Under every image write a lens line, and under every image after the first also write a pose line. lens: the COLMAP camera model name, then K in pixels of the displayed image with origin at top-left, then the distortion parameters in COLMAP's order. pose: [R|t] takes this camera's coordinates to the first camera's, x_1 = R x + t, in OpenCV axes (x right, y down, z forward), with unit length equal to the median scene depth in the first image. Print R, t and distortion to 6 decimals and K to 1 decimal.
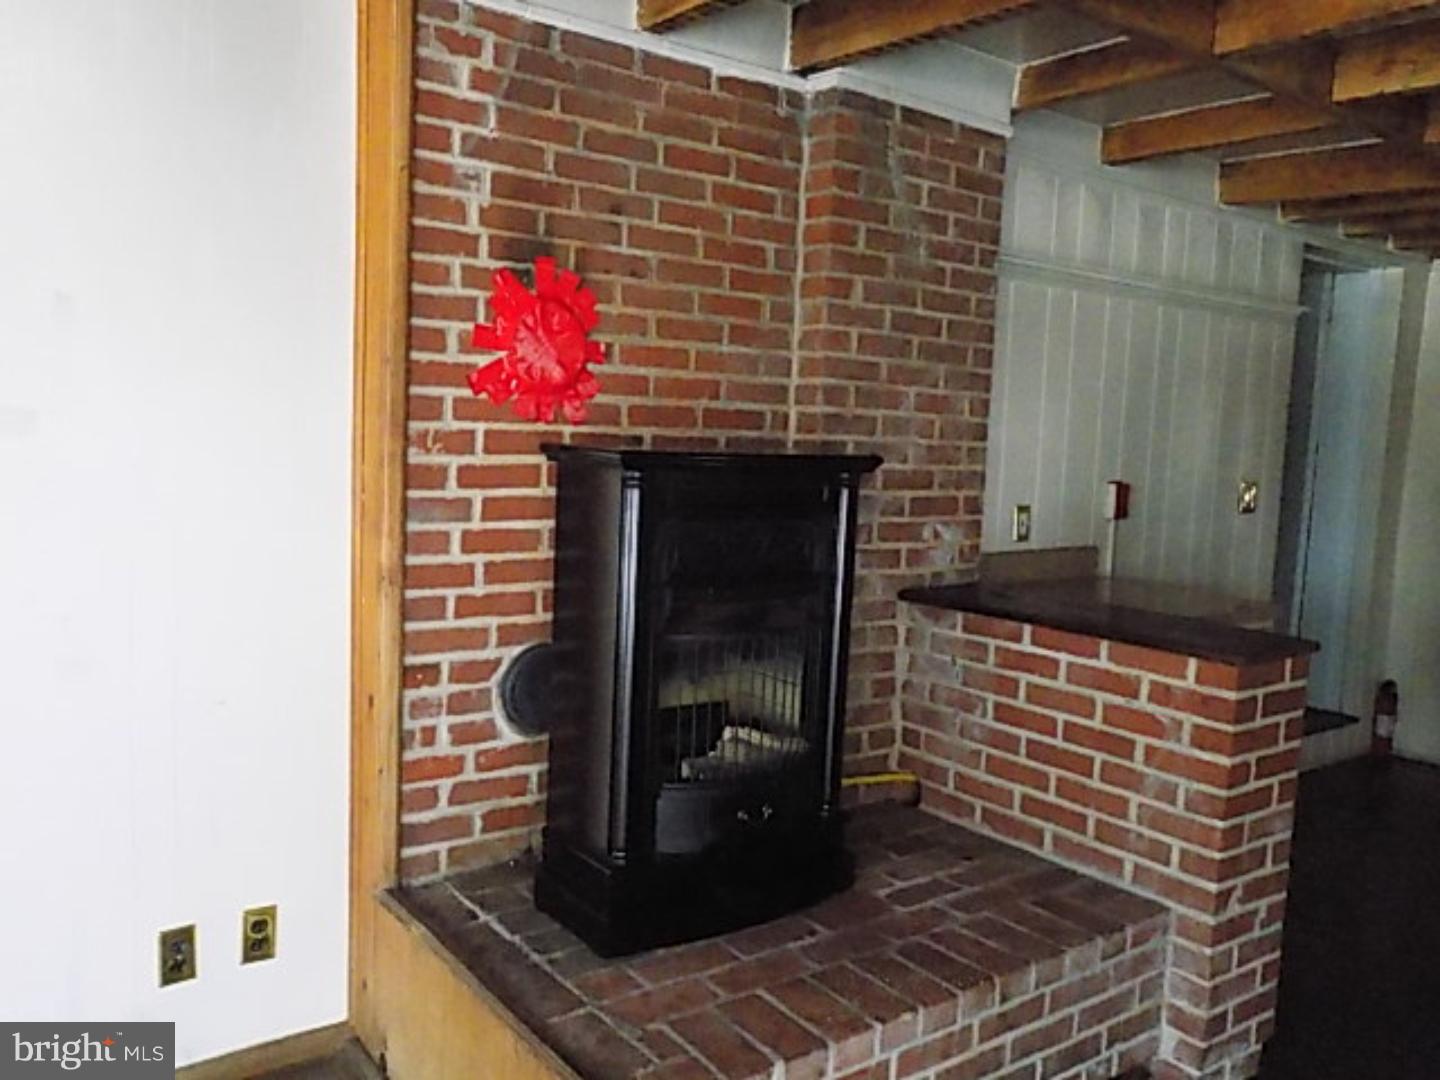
lens RADIAL K [[1158.8, 0, 719.3], [0, 1158.8, 541.3], [0, 0, 1]] dist [-0.005077, -0.000343]
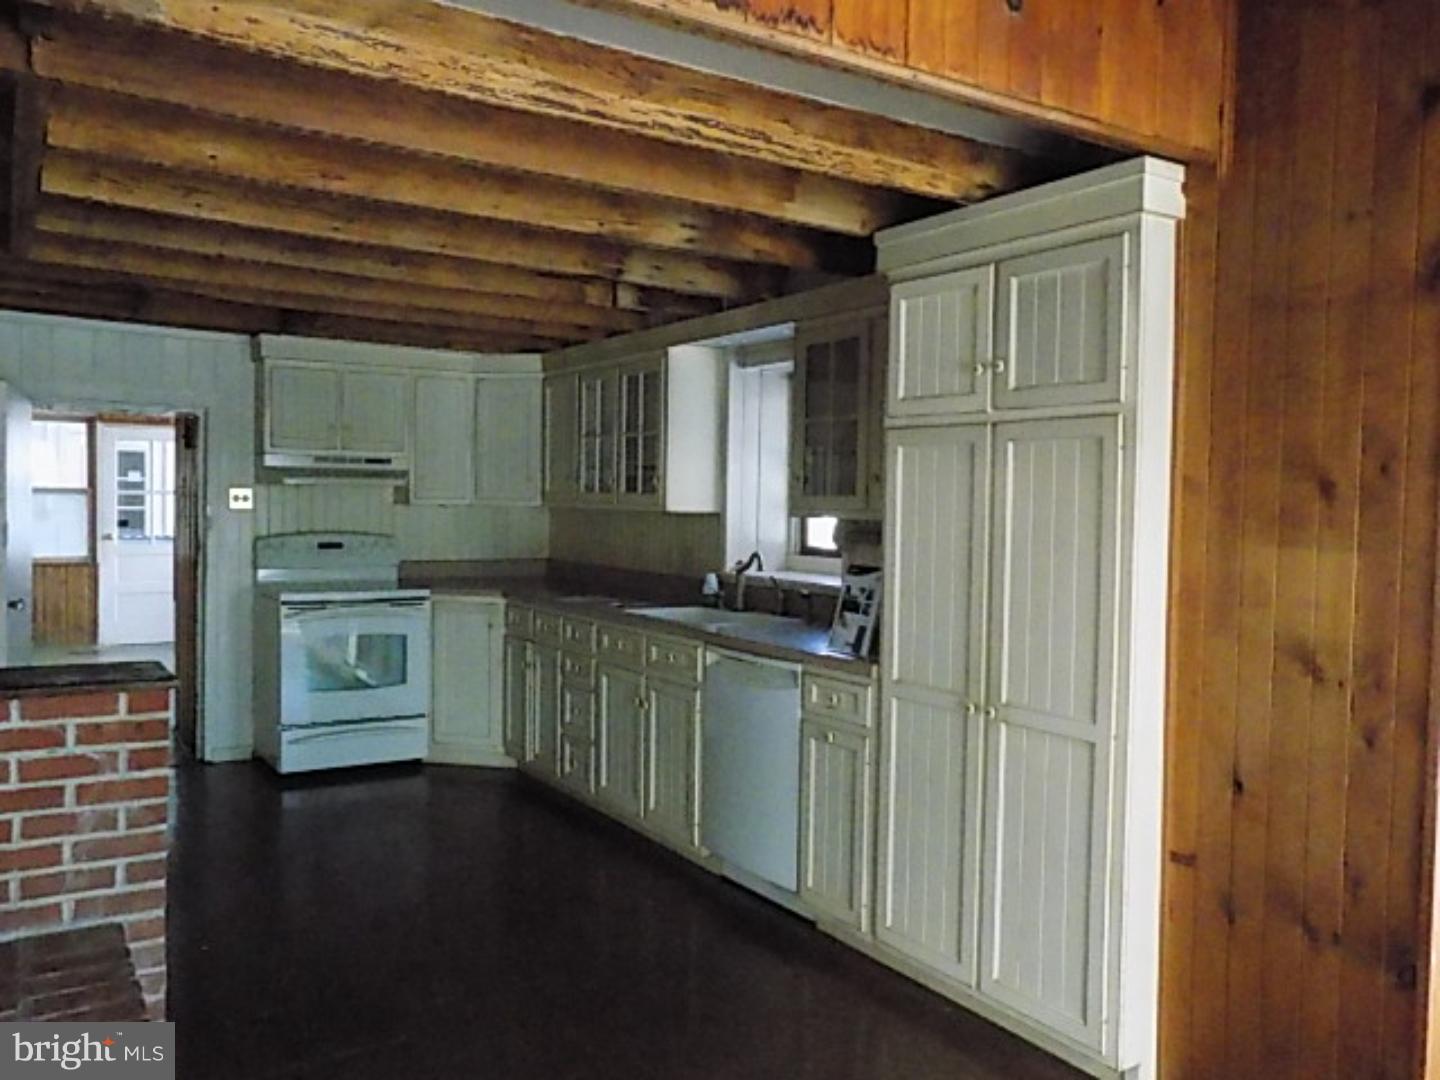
lens RADIAL K [[1158.8, 0, 719.8], [0, 1158.8, 540.3], [0, 0, 1]] dist [-0.005077, -0.000343]
pose [[0.069672, -0.072256, 0.994950, -0.633929], [0.088320, 0.993903, 0.065995, -0.066813], [-0.993653, 0.083276, 0.075629, 0.313944]]
